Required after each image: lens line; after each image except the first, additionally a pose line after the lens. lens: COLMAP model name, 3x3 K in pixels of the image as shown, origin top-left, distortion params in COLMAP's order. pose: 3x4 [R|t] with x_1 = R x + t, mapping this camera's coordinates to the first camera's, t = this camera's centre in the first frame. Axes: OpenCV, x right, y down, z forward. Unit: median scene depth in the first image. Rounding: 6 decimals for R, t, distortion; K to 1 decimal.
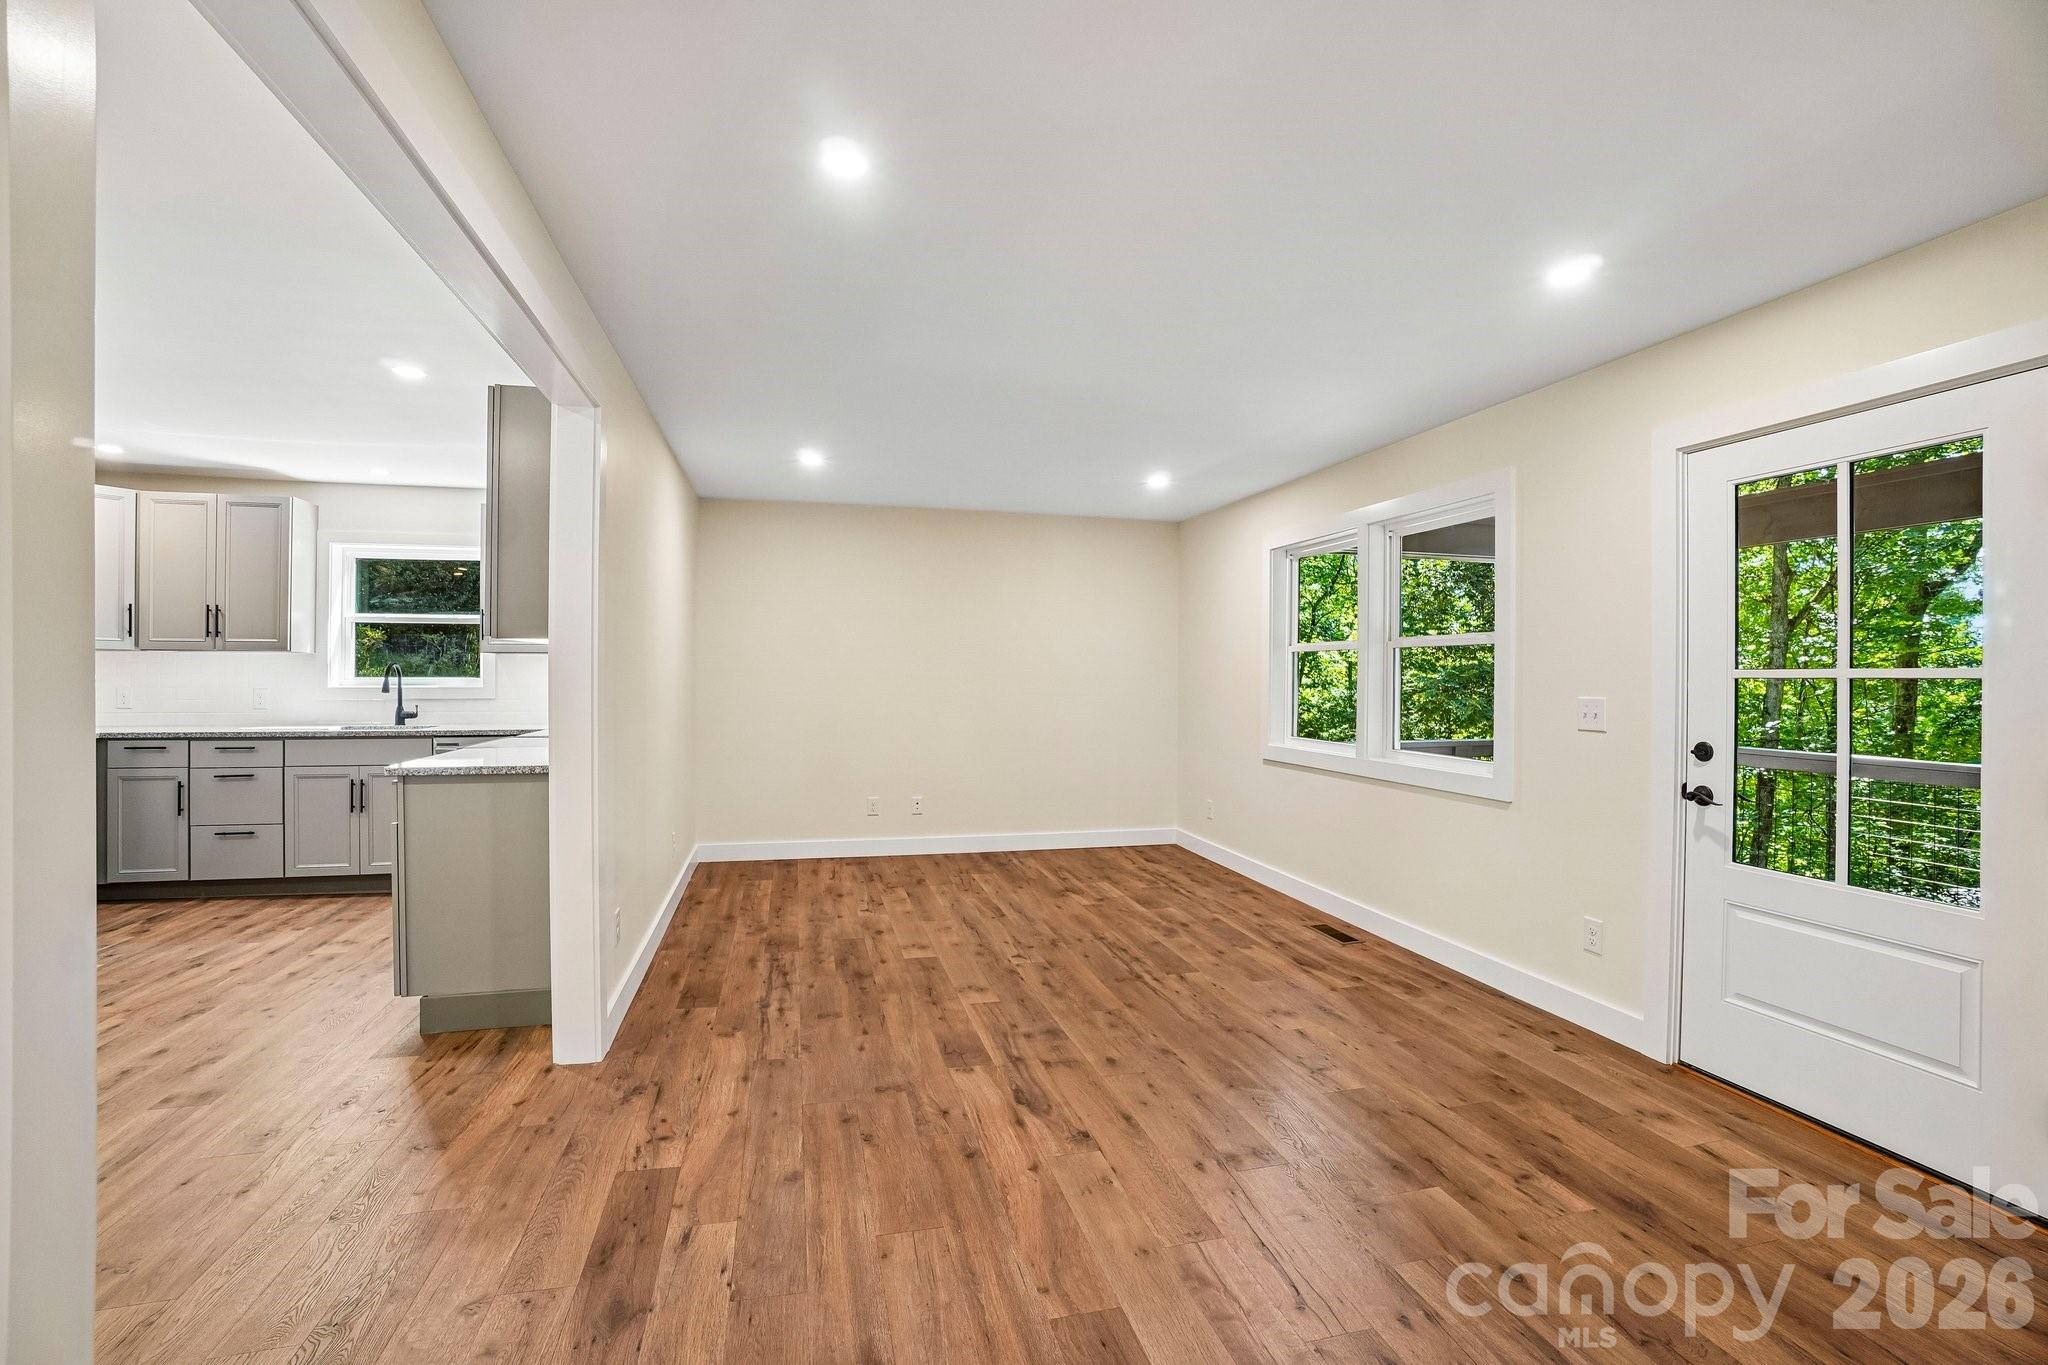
lens RADIAL K [[902.1, 0, 1019.2], [0, 902.1, 677.6], [0, 0, 1]] dist [-0.066353, 0.025501]
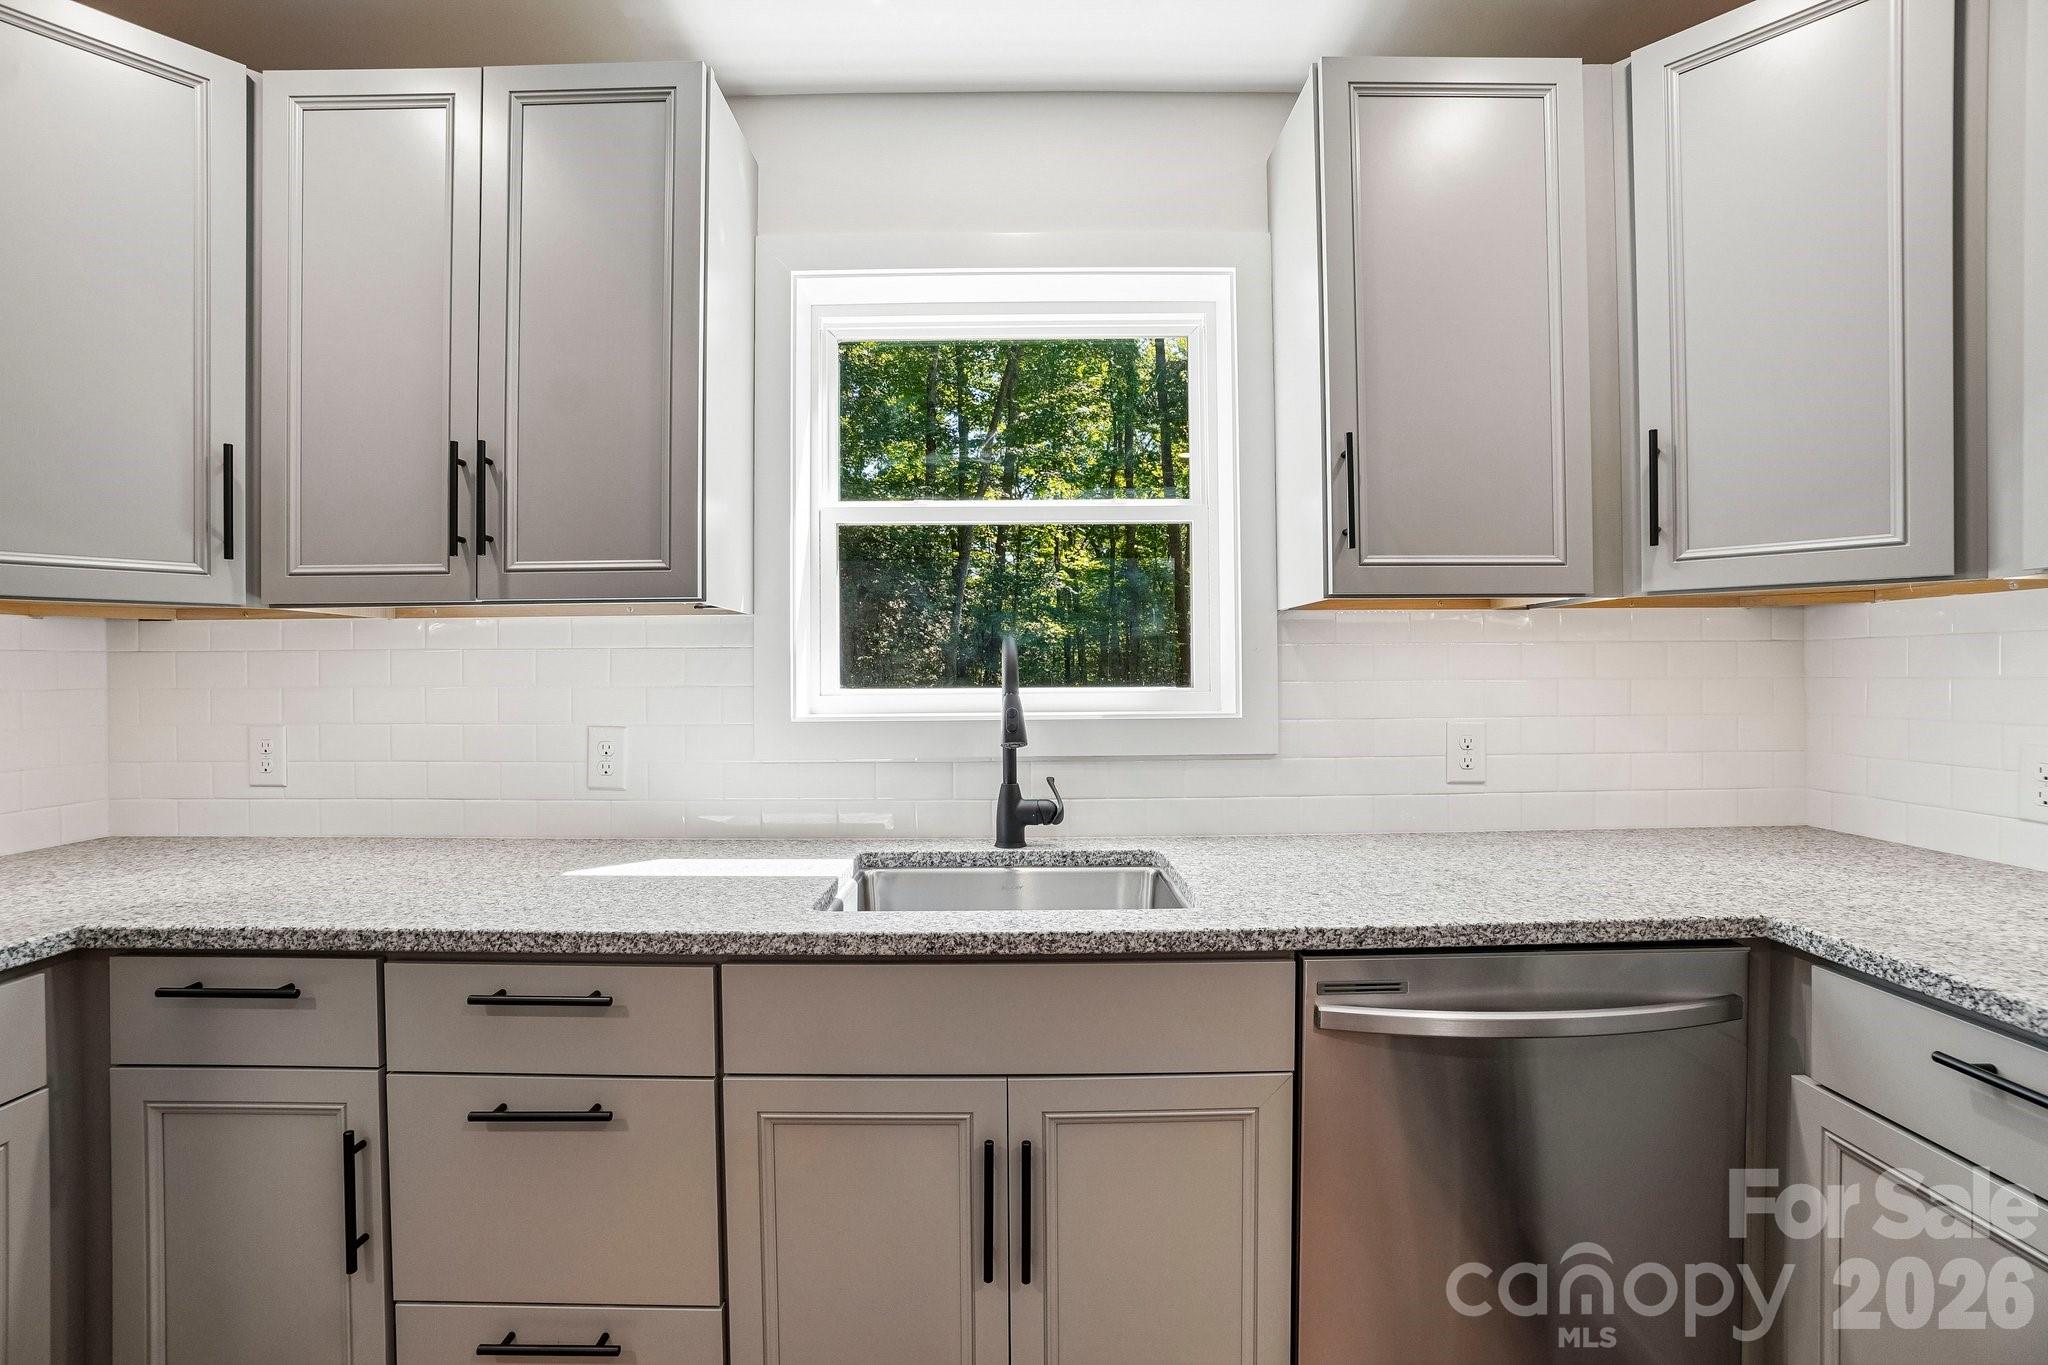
lens RADIAL K [[902.1, 0, 1019.2], [0, 902.1, 677.6], [0, 0, 1]] dist [-0.066353, 0.025501]
pose [[0.970117, -0.009383, -0.242456, -0.865936], [0.010440, 0.999941, 0.003076, -0.007199], [0.242412, -0.005516, 0.970158, 0.964724]]
